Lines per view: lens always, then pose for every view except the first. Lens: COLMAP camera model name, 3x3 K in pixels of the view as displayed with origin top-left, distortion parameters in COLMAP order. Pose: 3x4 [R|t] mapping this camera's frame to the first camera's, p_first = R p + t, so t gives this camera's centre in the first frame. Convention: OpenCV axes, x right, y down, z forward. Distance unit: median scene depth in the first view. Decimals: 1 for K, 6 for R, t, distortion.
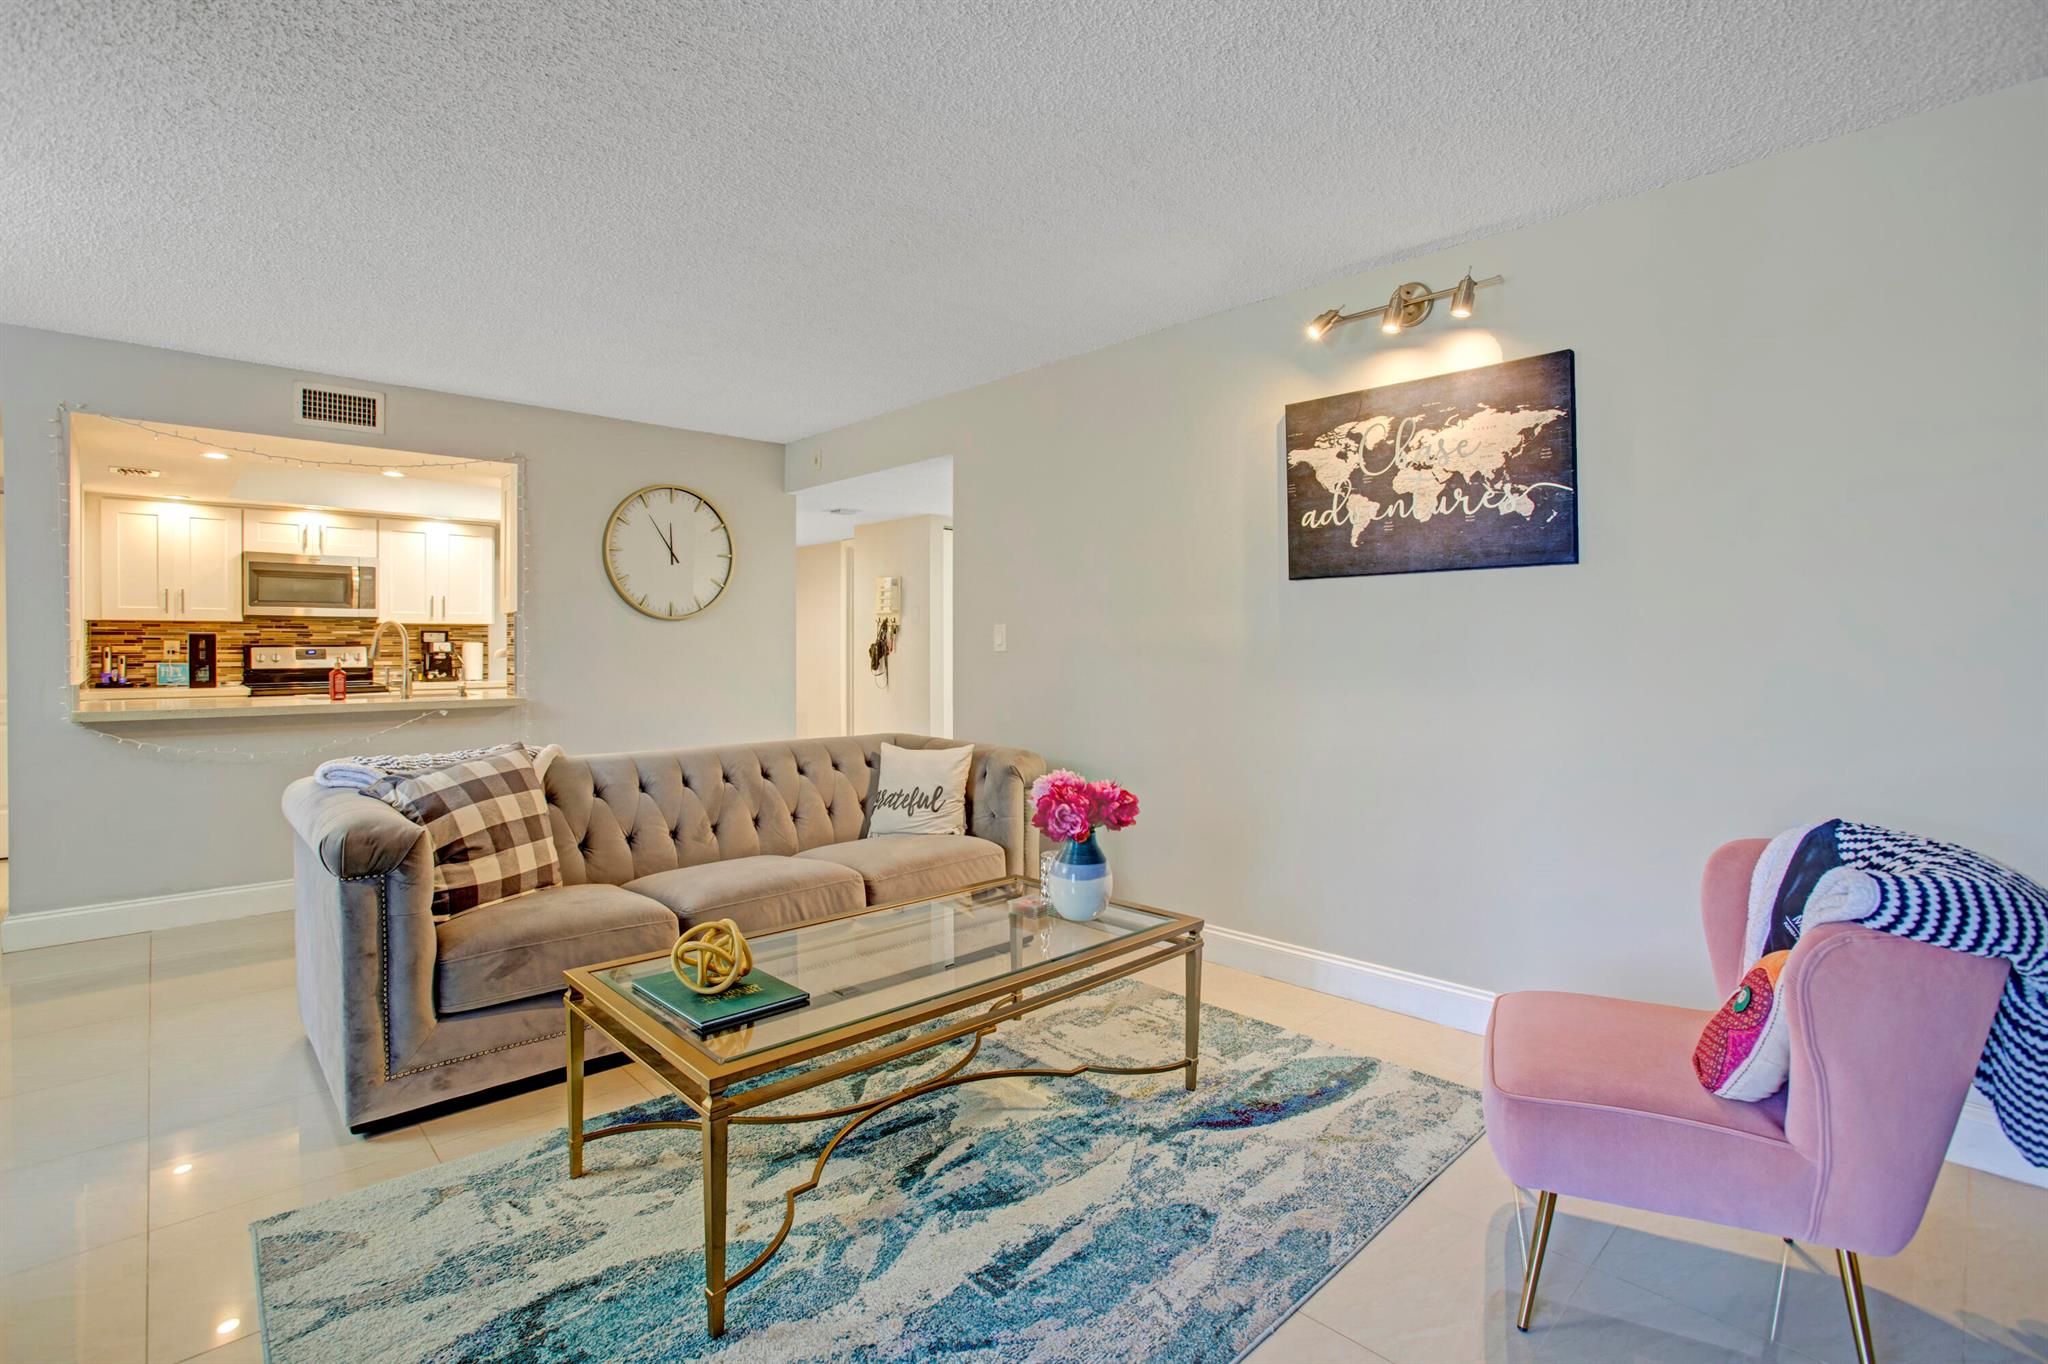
lens RADIAL K [[964.7, 0, 1002.3], [0, 964.7, 644.9], [0, 0, 1]] dist [-0.088556, 0.036929]
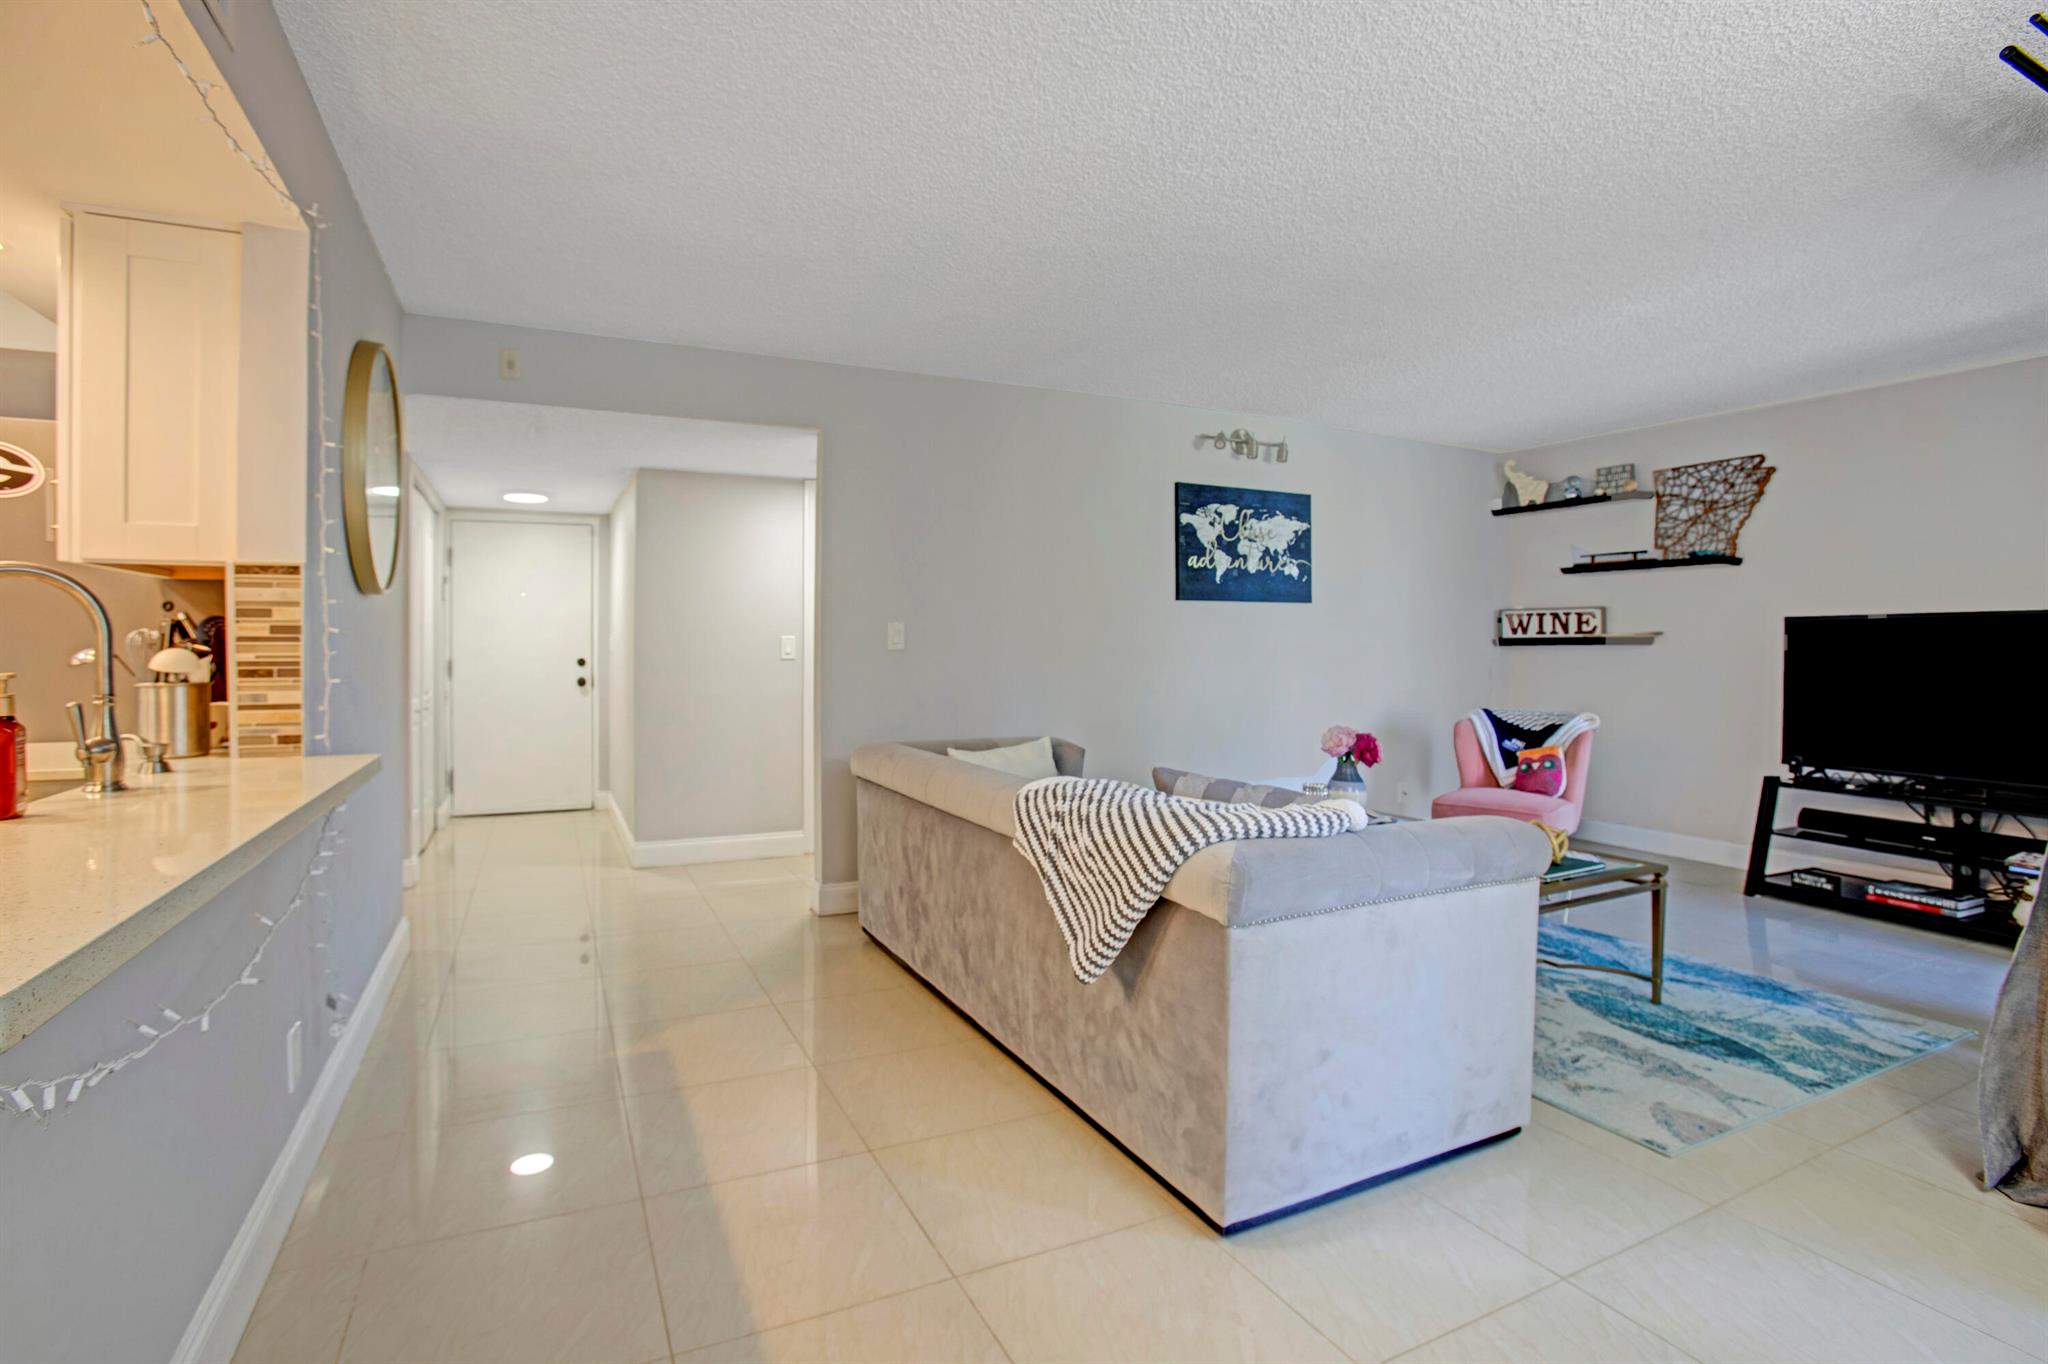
lens RADIAL K [[965.3, 0, 1007.6], [0, 965.3, 648.9], [0, 0, 1]] dist [-0.062815, 0.022491]
pose [[0.288906, -0.004442, 0.957347, -1.276596], [-0.004497, 0.999972, 0.005996, -0.000346], [-0.957347, -0.006037, 0.288878, 0.869064]]
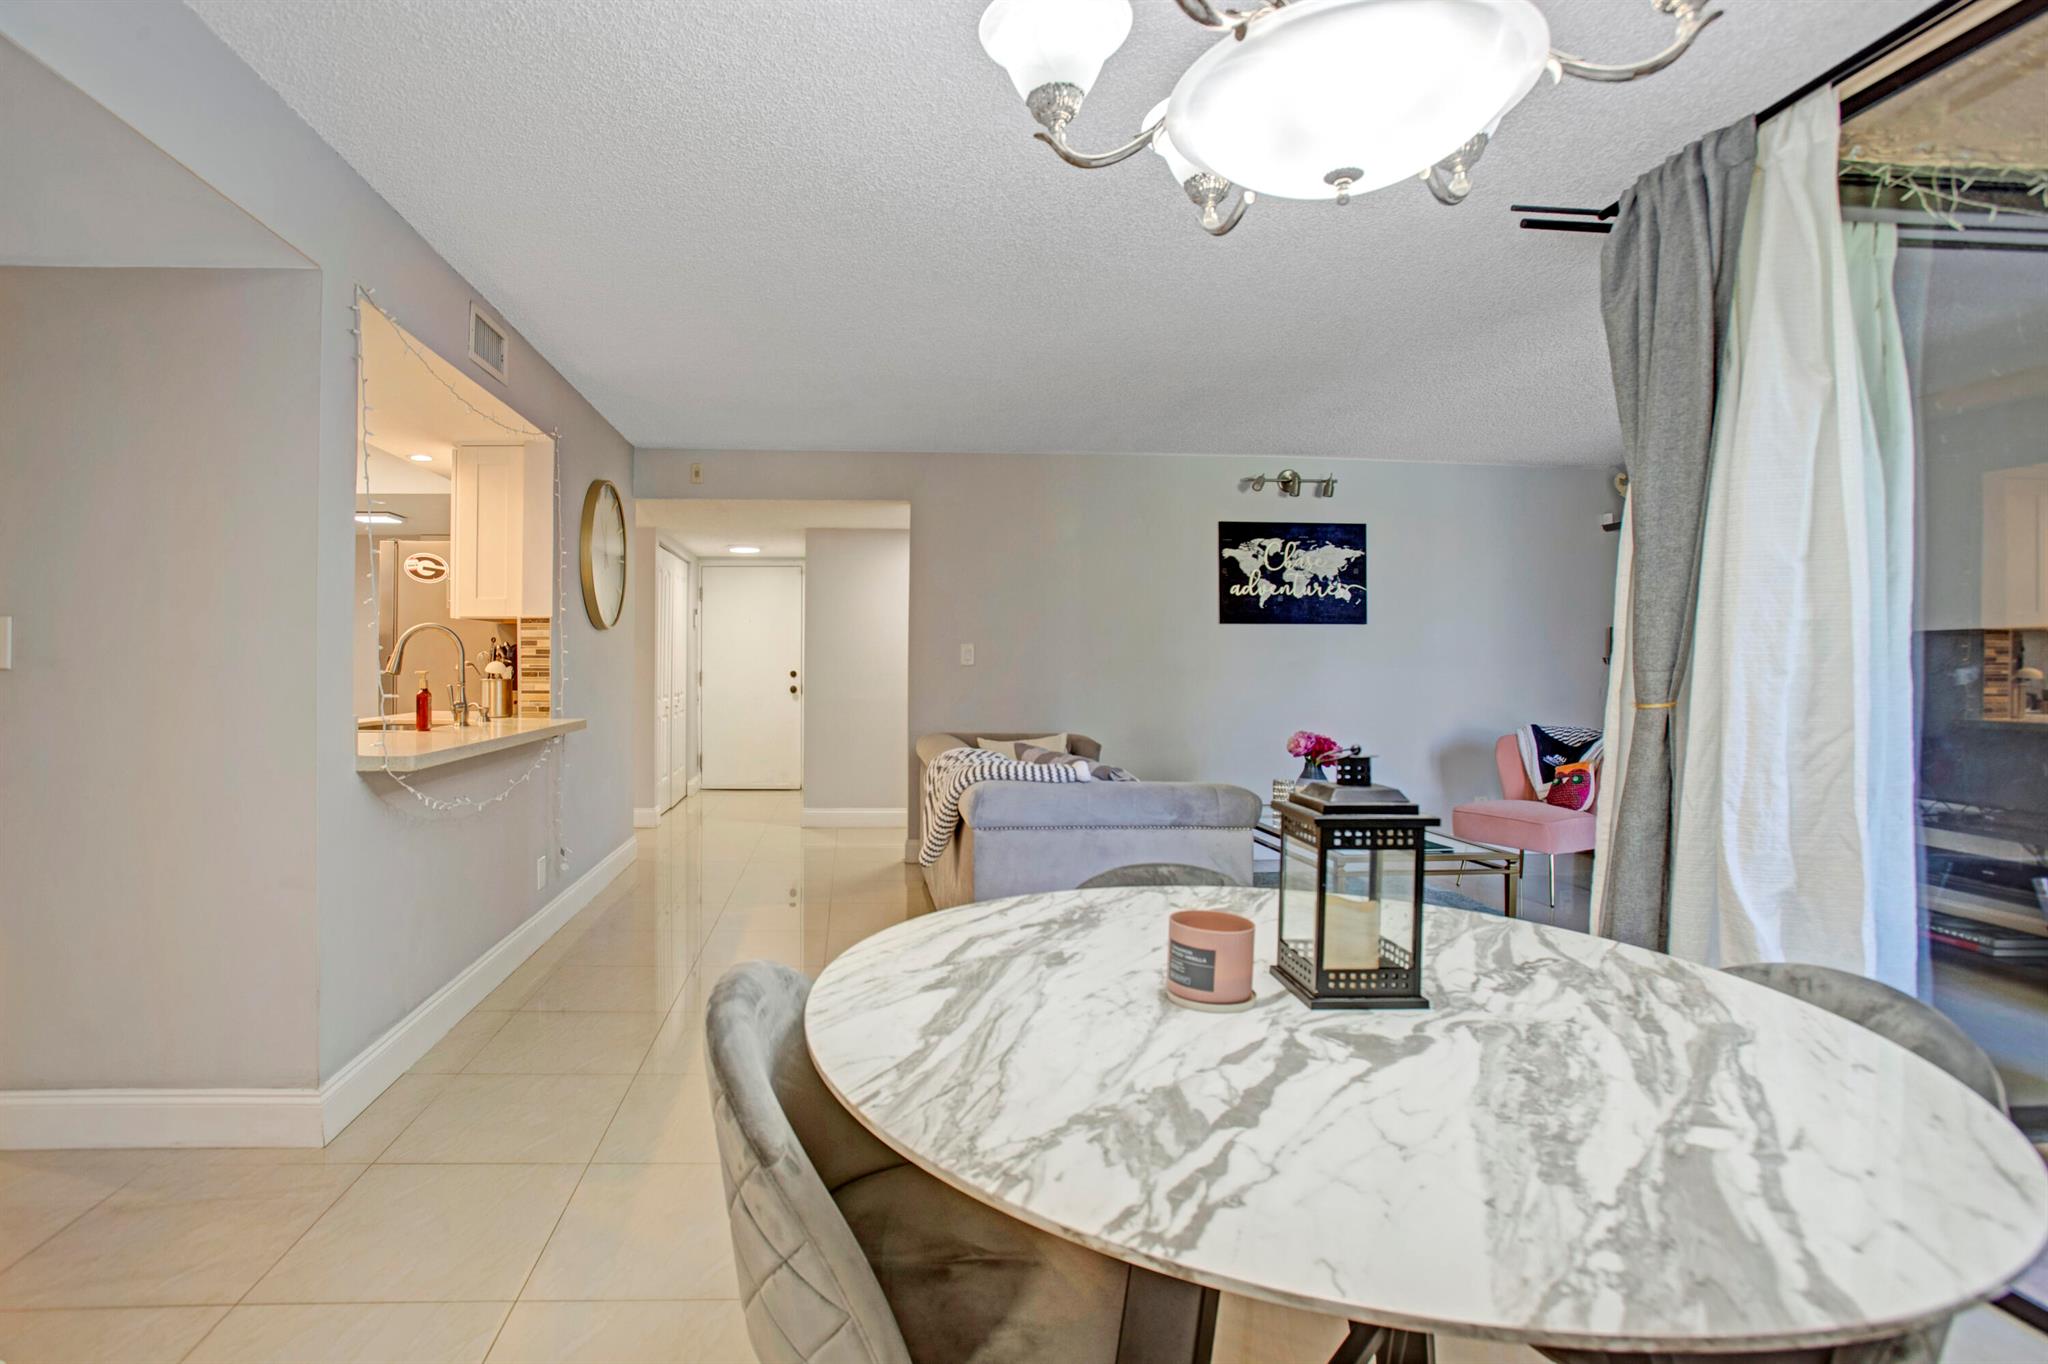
lens RADIAL K [[1001.1, 0, 916.8], [0, 1001.1, 657.9], [0, 0, 1]] dist [-0.055706, 0.026158]
pose [[0.629388, 0.004651, 0.777078, -1.513422], [-0.006743, 0.999977, -0.000523, -0.002095], [-0.777062, -0.004910, 0.629405, 0.316523]]
